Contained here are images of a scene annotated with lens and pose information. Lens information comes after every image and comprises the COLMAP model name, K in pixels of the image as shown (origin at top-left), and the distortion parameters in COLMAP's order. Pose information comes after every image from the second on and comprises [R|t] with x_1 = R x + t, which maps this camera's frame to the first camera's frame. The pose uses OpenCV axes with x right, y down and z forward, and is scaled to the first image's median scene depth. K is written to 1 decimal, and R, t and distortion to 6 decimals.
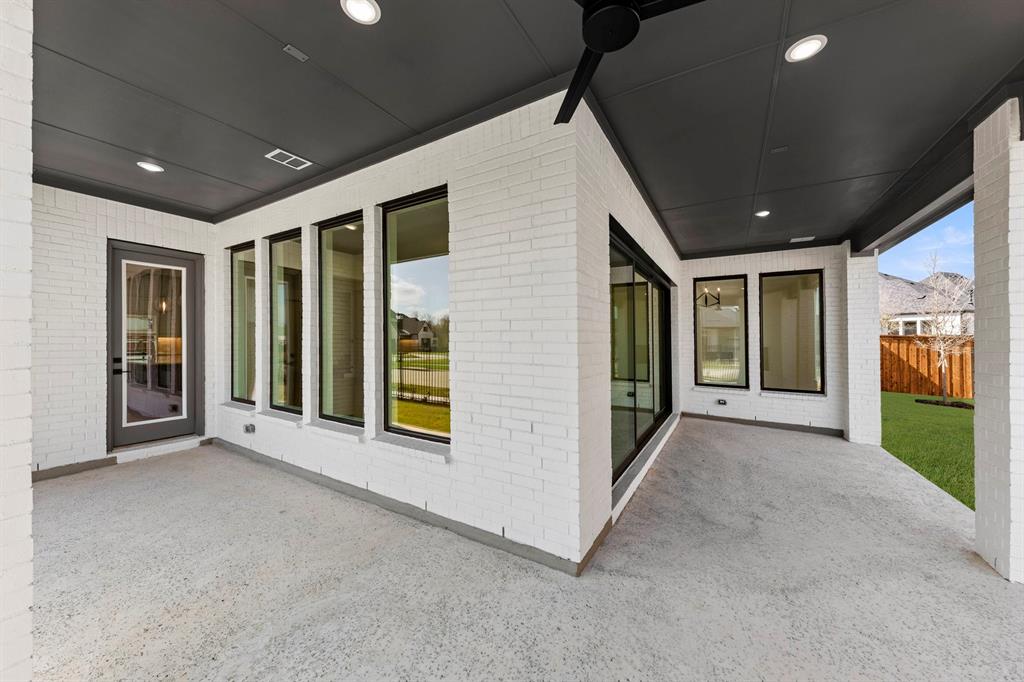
lens RADIAL K [[357.3, 0, 512.3], [0, 357.3, 337.7], [0, 0, 1]] dist [0.000968, 0.000110]
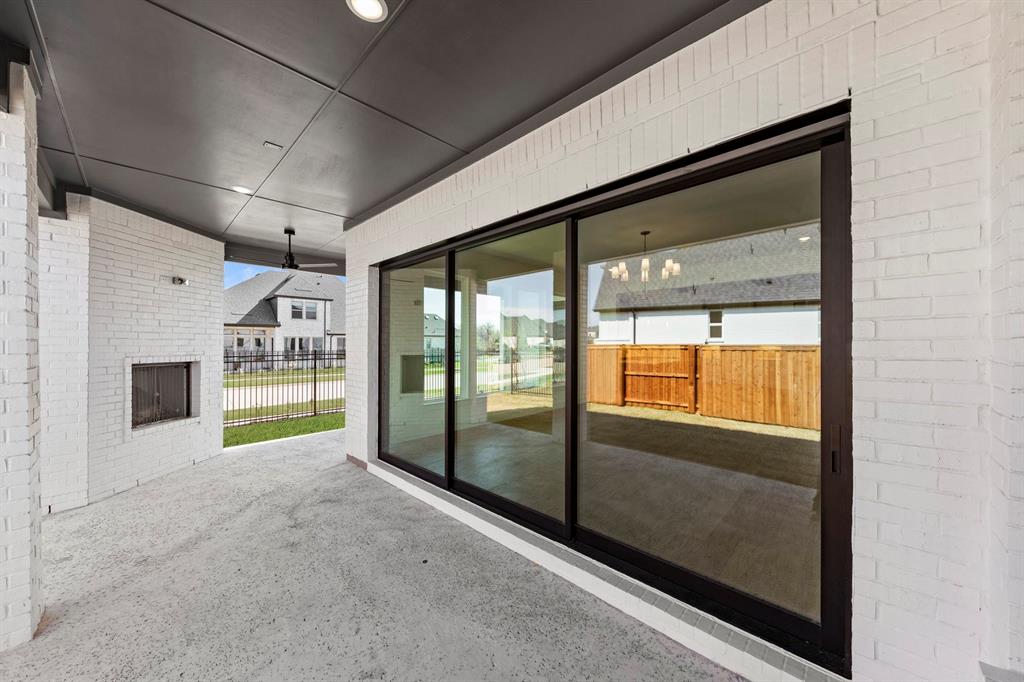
lens RADIAL K [[357.3, 0, 511.2], [0, 357.3, 343.1], [0, 0, 1]] dist [0.000968, 0.000110]
pose [[-0.217533, -0.006340, -0.976032, 1.541731], [0.002451, 0.999972, -0.007041, -0.006391], [0.976050, -0.003924, -0.217512, 1.818350]]
